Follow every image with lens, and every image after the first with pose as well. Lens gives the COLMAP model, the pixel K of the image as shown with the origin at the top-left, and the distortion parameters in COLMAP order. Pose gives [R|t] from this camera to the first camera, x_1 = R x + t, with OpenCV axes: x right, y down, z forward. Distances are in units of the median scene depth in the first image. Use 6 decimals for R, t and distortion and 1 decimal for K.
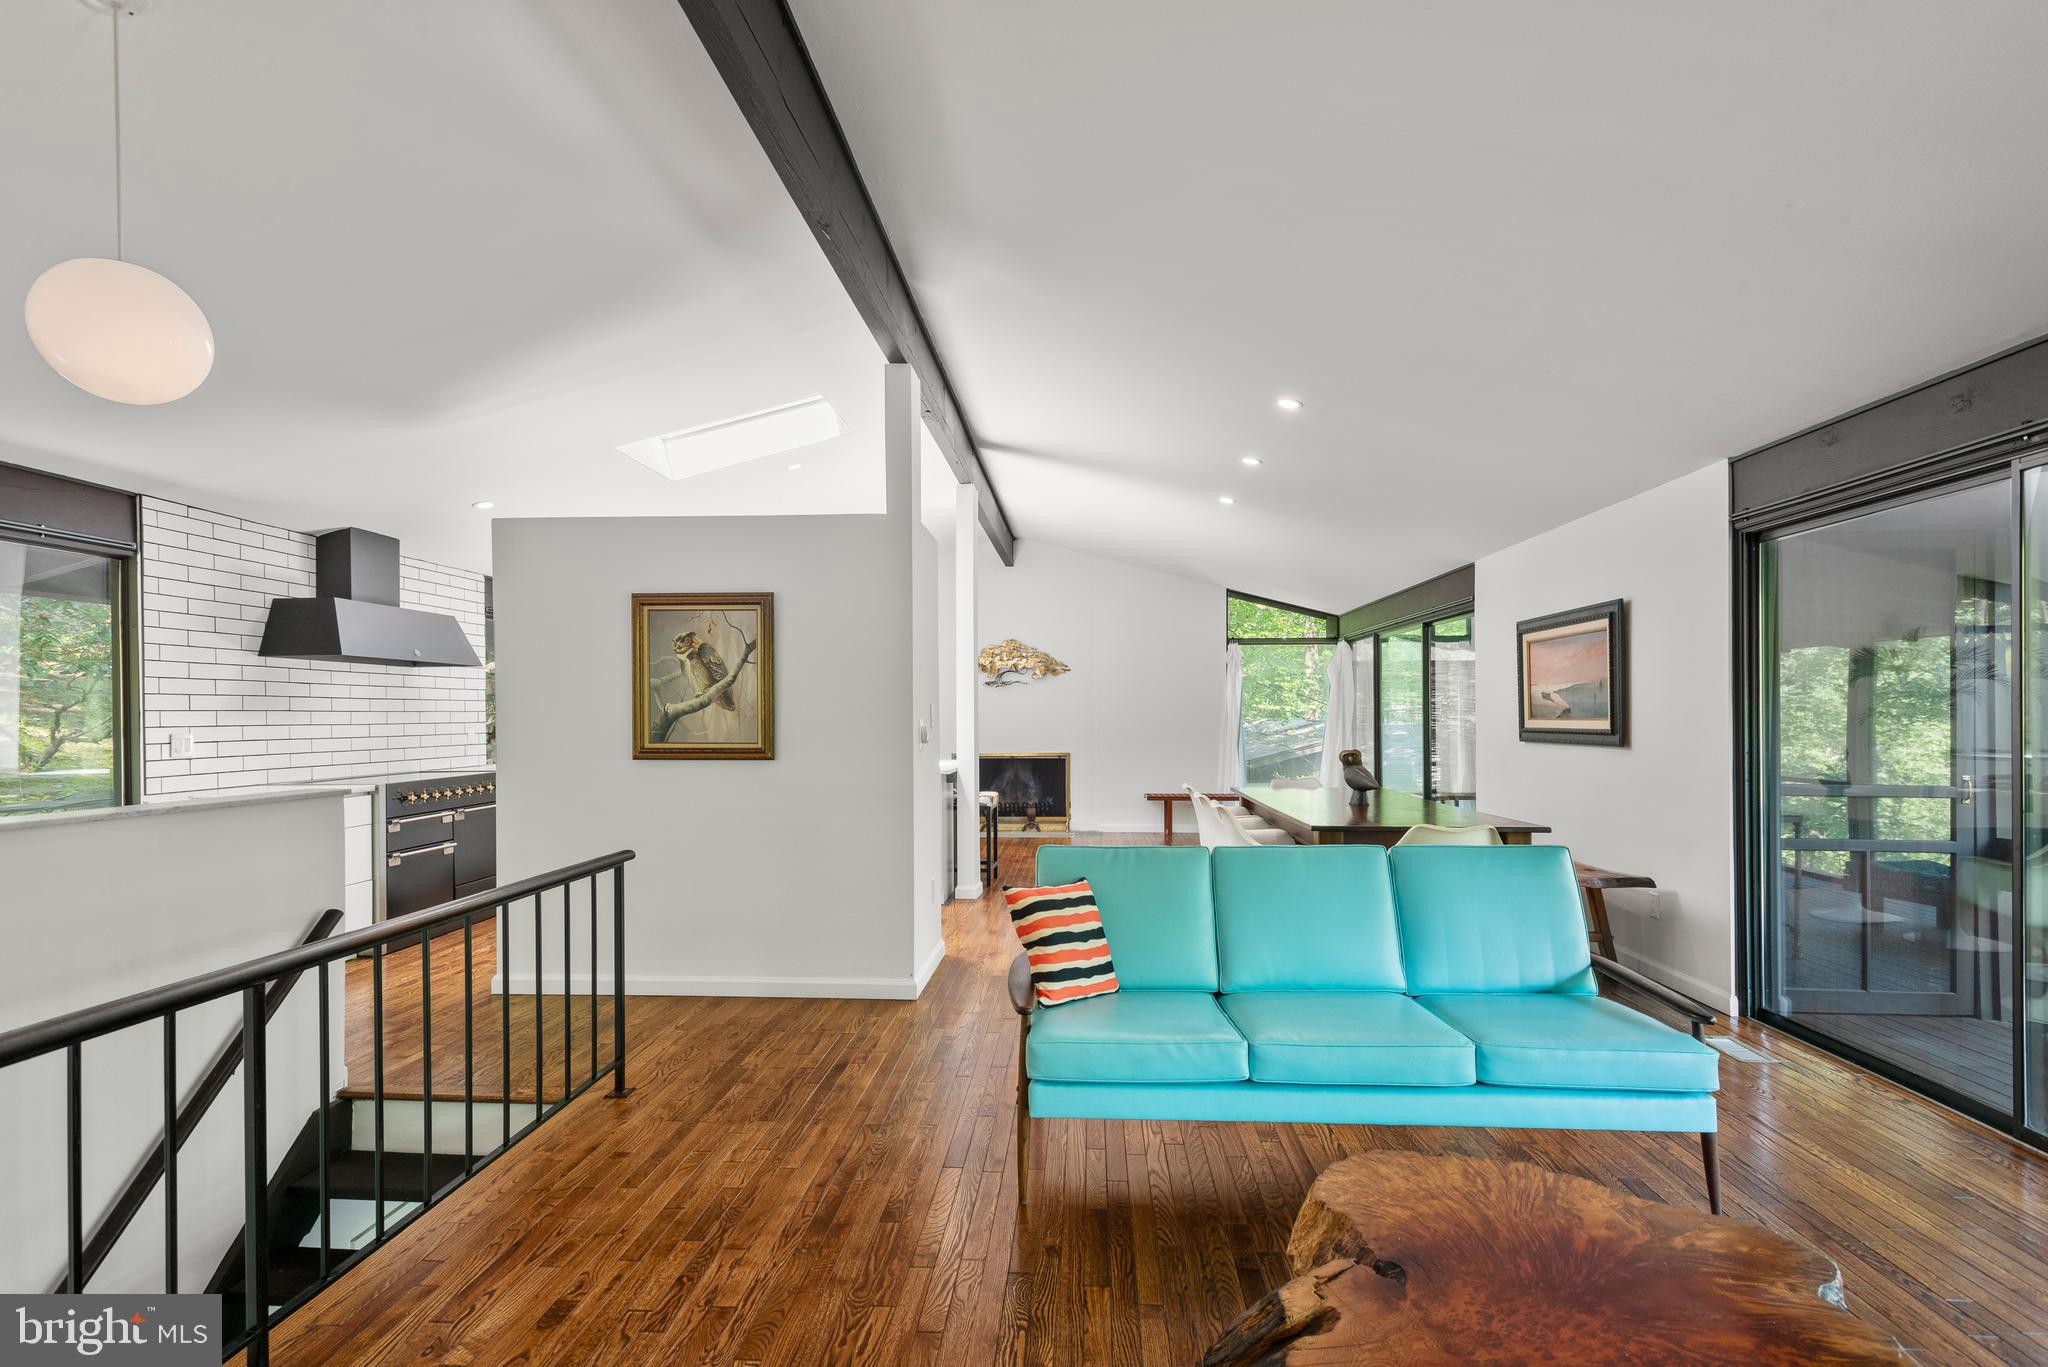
lens RADIAL K [[972.1, 0, 1042.3], [0, 972.1, 687.8], [0, 0, 1]] dist [0.017378, -0.004121]
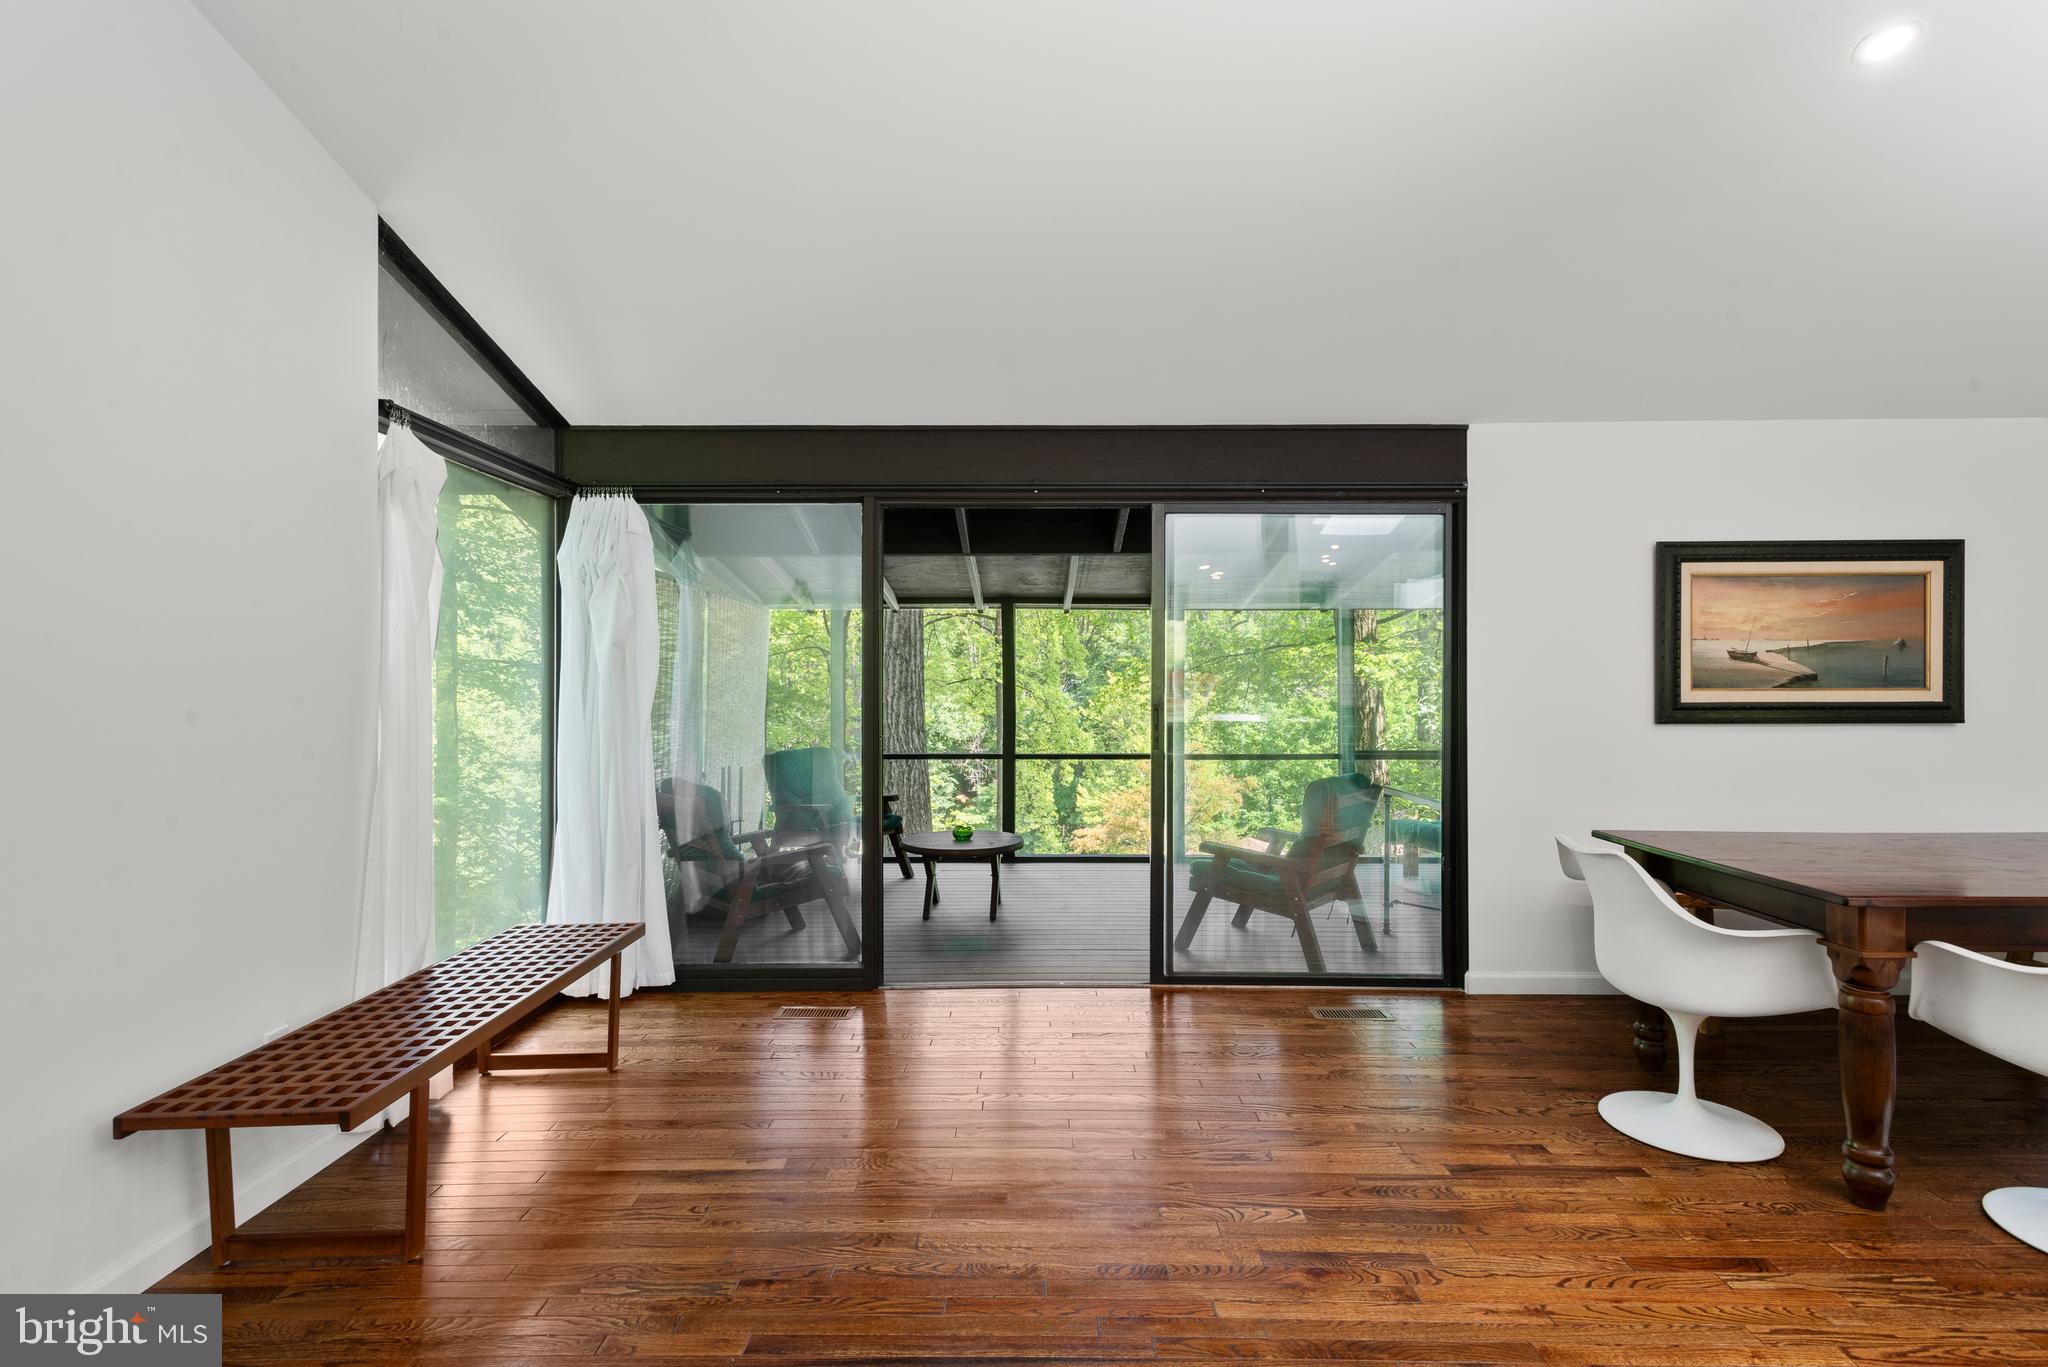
lens RADIAL K [[972.1, 0, 1023.5], [0, 972.1, 678.5], [0, 0, 1]] dist [0.017378, -0.004121]
pose [[-0.040395, 0.007775, 0.999154, -0.157834], [-0.026938, 0.999598, -0.008867, 0.043261], [-0.998821, -0.027273, -0.040170, 1.510926]]
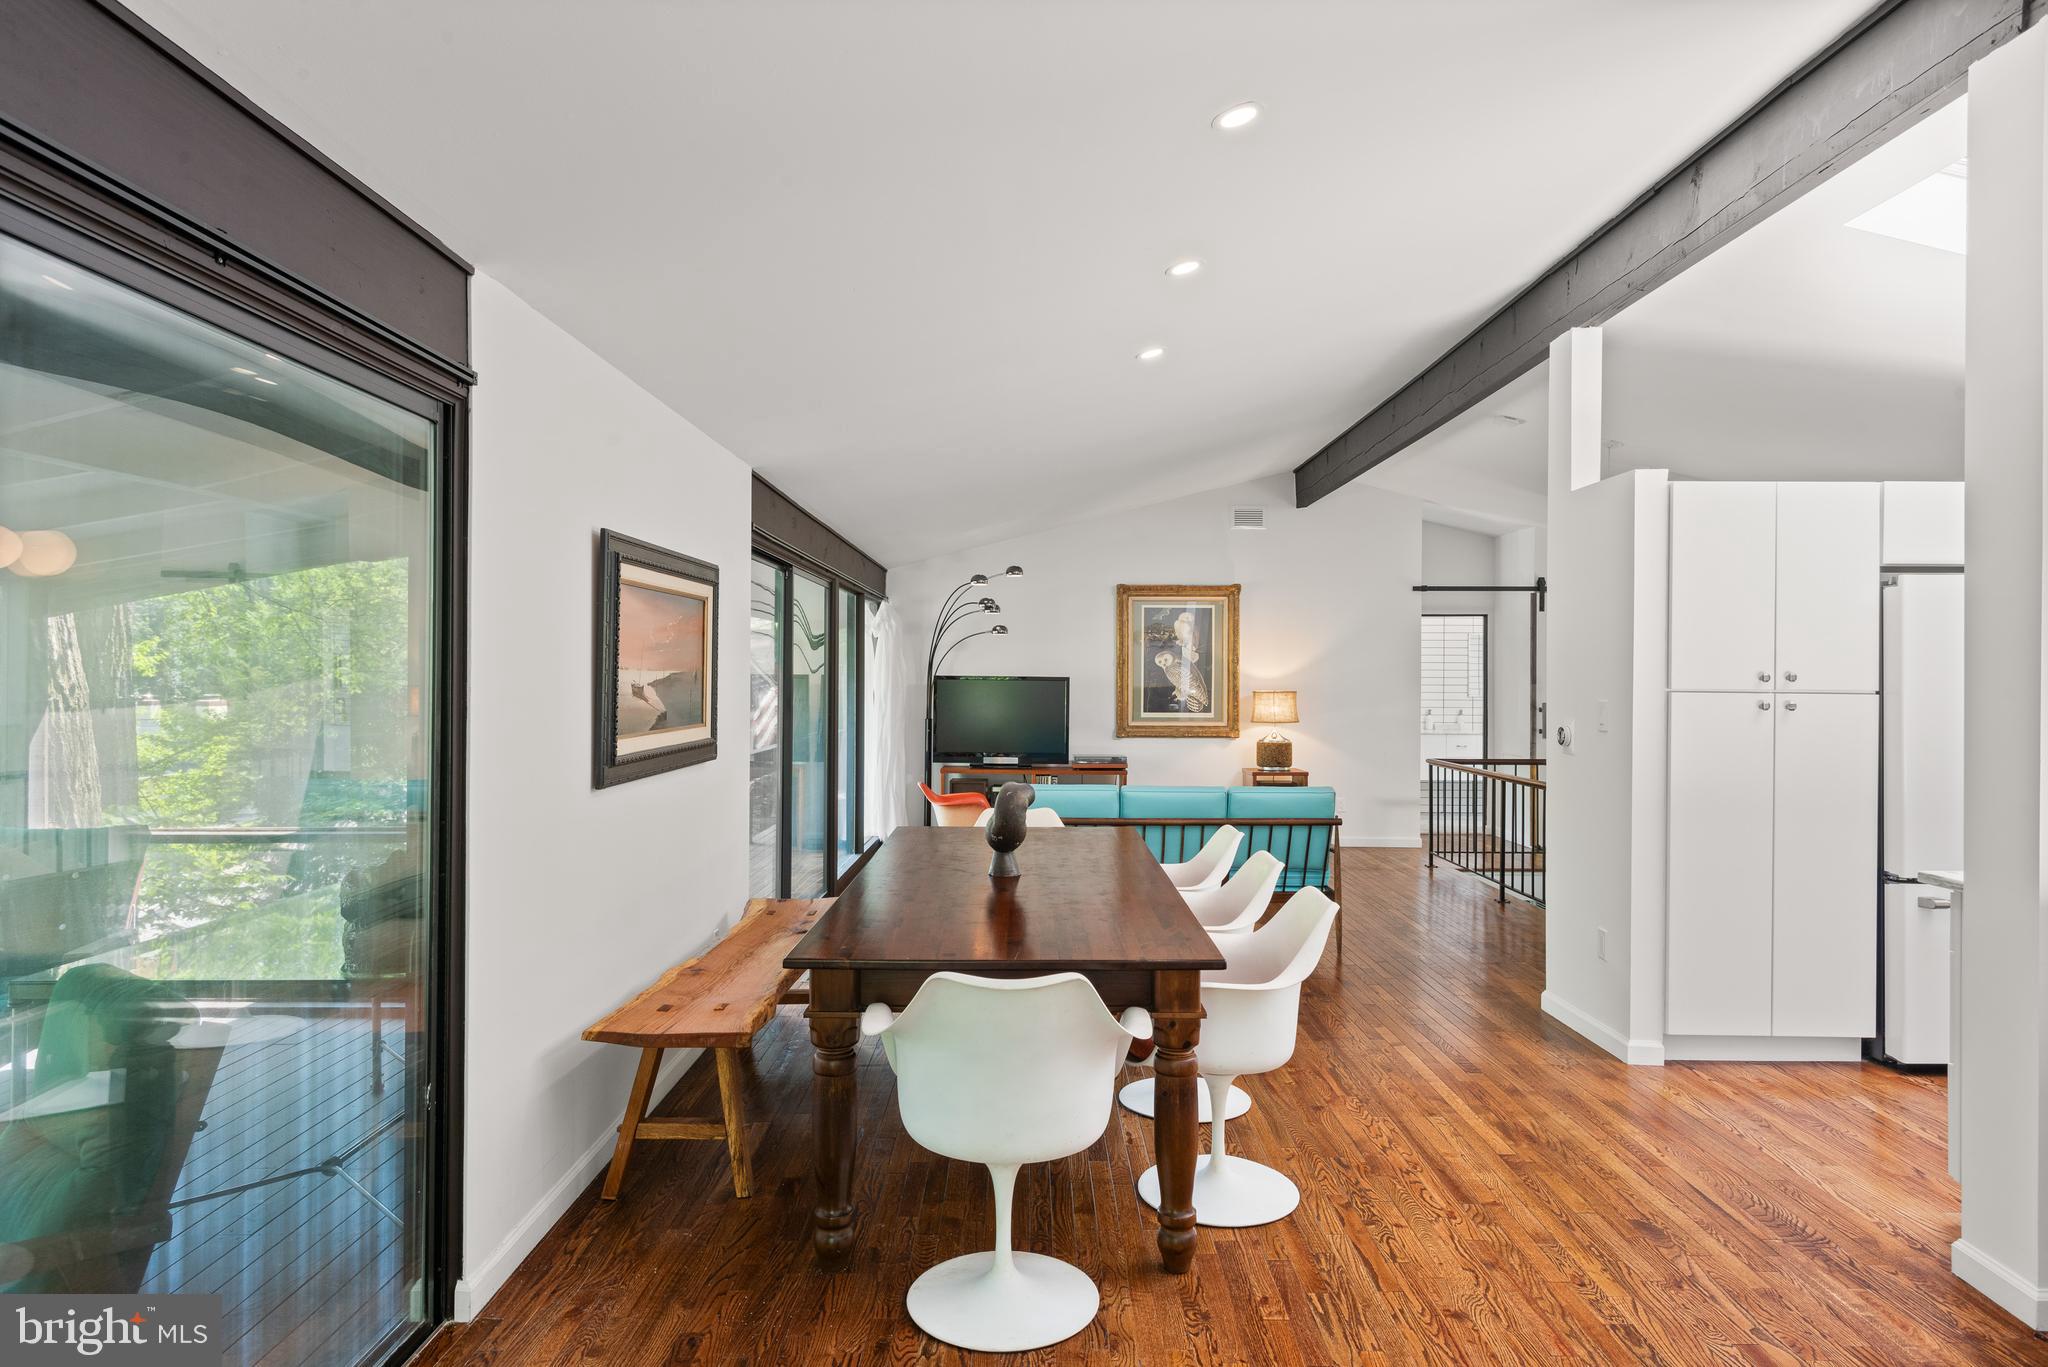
lens RADIAL K [[1228.2, 0, 1028.9], [0, 1228.2, 671.3], [0, 0, 1]] dist [0.013141, -0.007884]
pose [[-0.999121, 0.001412, -0.041906, 0.324211], [0.002743, 0.999493, -0.031733, 0.019089], [0.041840, -0.031820, -0.998618, 1.649687]]
